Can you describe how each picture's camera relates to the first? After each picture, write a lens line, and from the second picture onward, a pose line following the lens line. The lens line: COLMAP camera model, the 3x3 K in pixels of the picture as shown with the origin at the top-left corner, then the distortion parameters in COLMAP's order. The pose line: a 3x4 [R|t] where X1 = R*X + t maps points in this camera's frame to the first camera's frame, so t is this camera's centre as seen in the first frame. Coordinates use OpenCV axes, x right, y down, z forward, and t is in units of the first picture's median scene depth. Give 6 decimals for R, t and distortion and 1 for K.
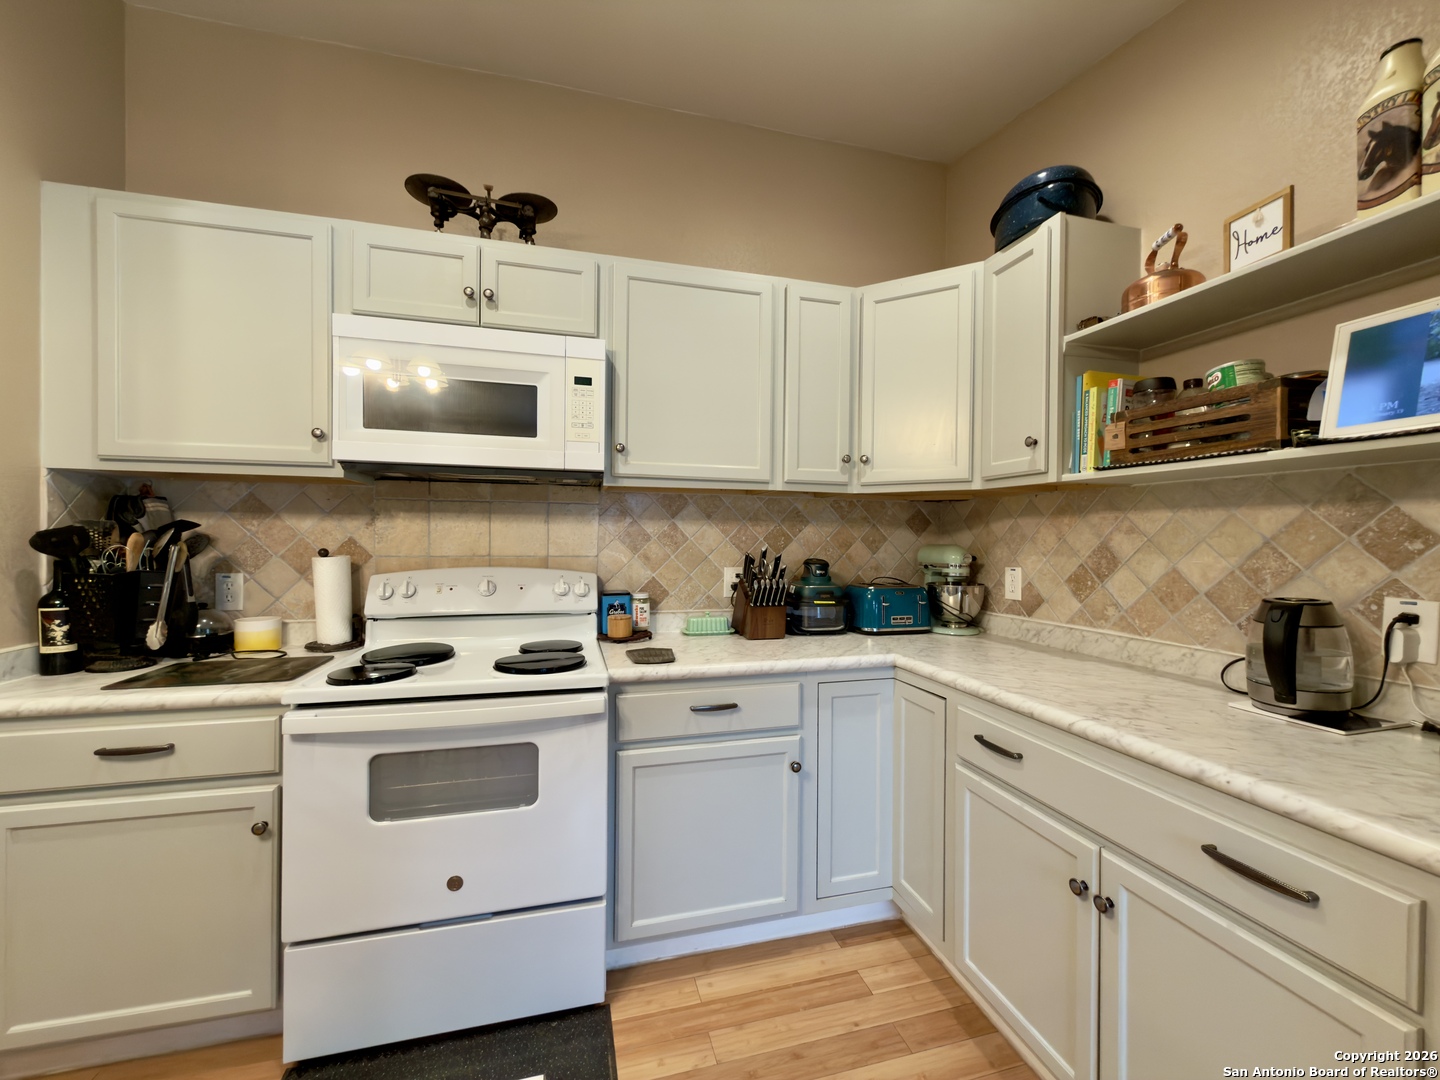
lens RADIAL K [[573.4, 0, 719.5], [0, 573.4, 541.6], [0, 0, 1]] dist [-0.000226, -0.000299]
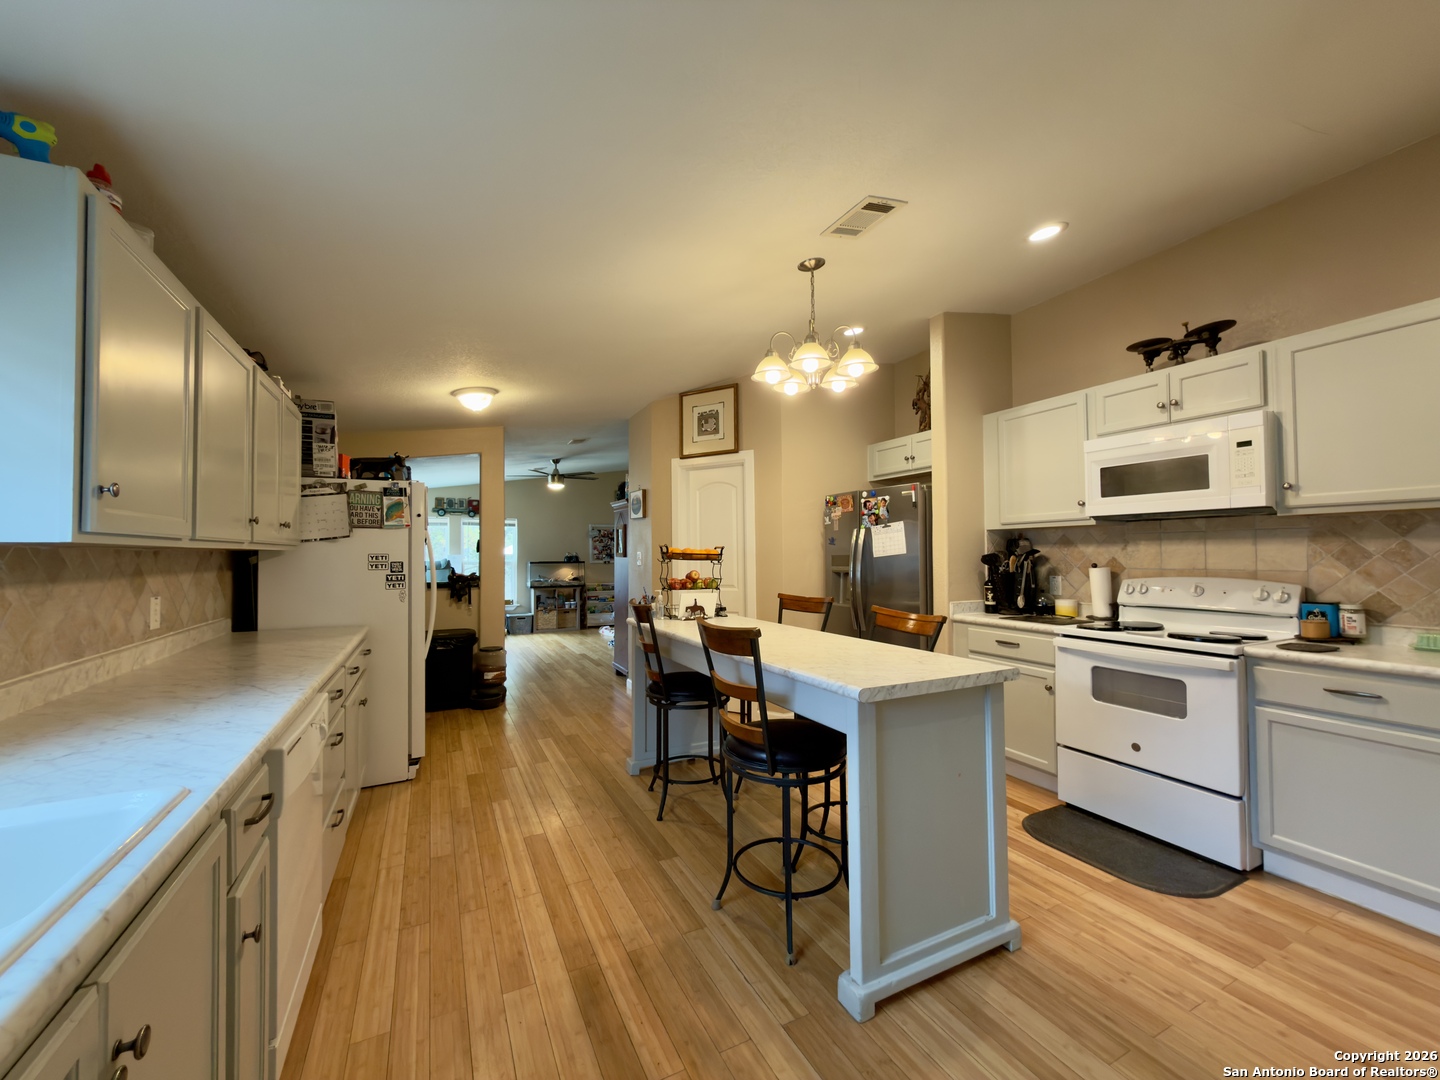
lens RADIAL K [[573.4, 0, 719.5], [0, 573.4, 541.6], [0, 0, 1]] dist [-0.000226, -0.000299]
pose [[0.200772, -0.033172, -0.979076, 0.860480], [-0.001074, 0.999418, -0.034081, 0.007090], [0.979638, 0.007894, 0.200619, -0.529783]]
